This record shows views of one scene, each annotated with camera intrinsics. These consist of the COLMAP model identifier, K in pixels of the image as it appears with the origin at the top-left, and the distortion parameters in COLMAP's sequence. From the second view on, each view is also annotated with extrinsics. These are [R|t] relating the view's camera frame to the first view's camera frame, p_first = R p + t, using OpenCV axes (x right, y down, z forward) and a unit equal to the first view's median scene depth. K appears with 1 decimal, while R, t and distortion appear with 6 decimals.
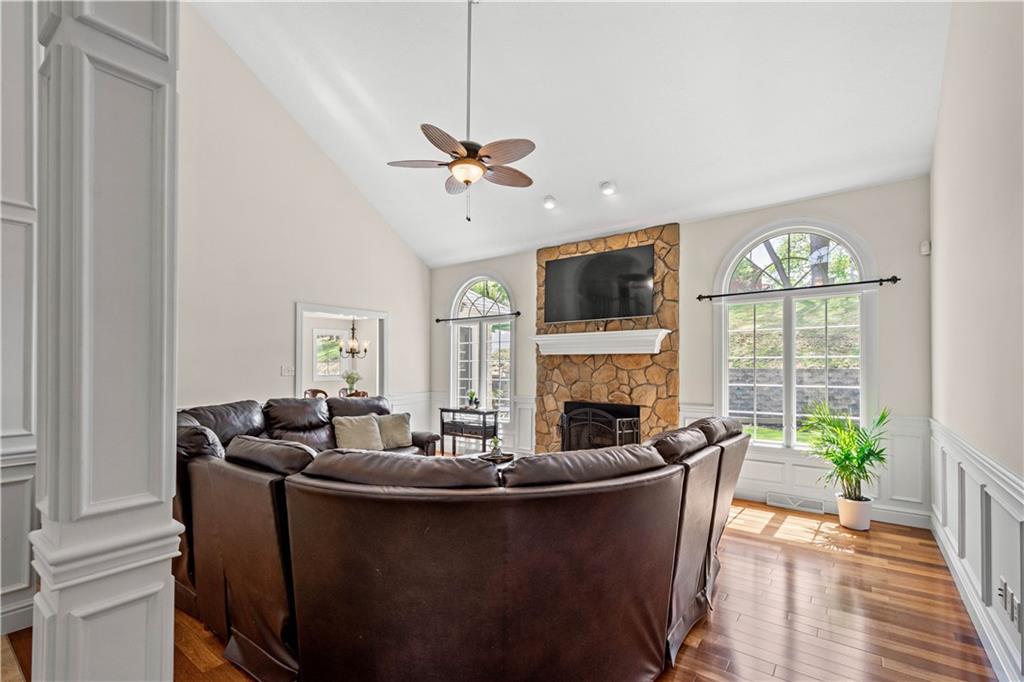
lens RADIAL K [[453.5, 0, 513.1], [0, 453.5, 362.2], [0, 0, 1]] dist [0.015495, -0.000395]
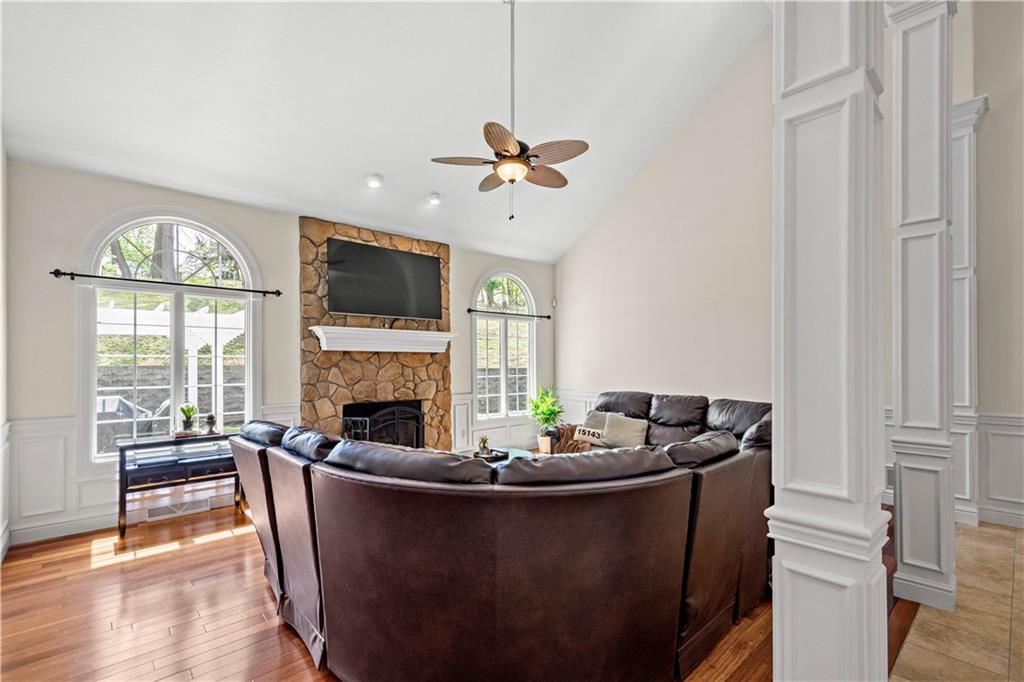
lens RADIAL K [[453.5, 0, 499.9], [0, 453.5, 360.6], [0, 0, 1]] dist [0.015495, -0.000395]
pose [[0.211108, 0.004160, 0.977454, -0.714709], [-0.003058, 0.999989, -0.003595, 0.004421], [-0.977458, -0.002230, 0.211118, 0.552430]]
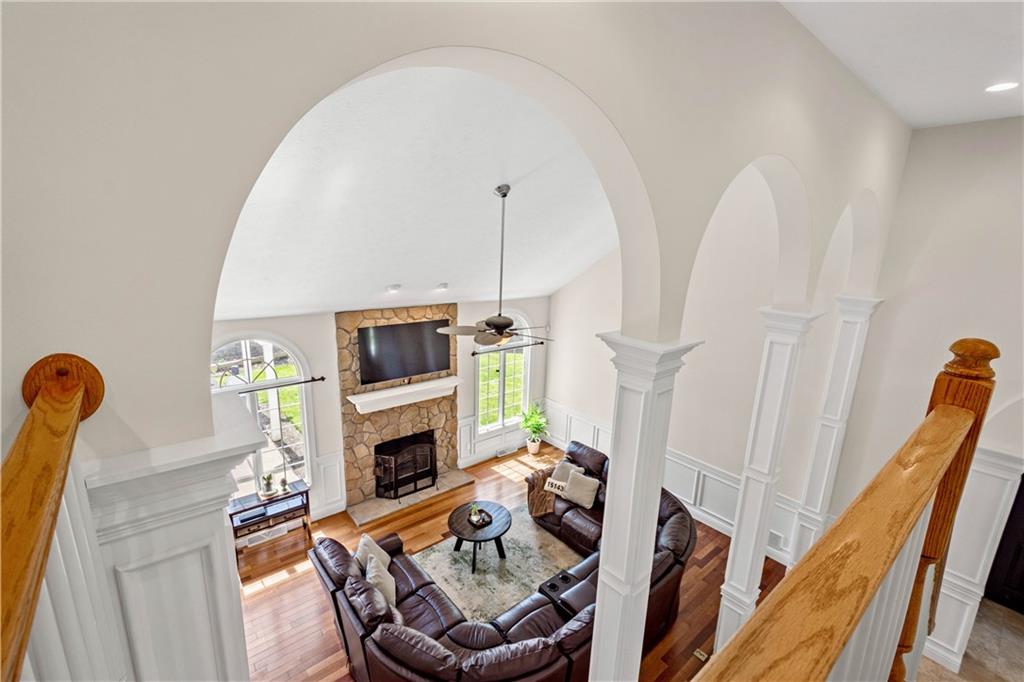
lens RADIAL K [[453.5, 0, 508.8], [0, 453.5, 341.3], [0, 0, 1]] dist [0.015495, -0.000395]
pose [[0.234495, -0.221159, 0.946626, -0.887563], [-0.037946, 0.970953, 0.236243, -0.481270], [-0.971376, -0.091318, 0.219291, 0.465919]]
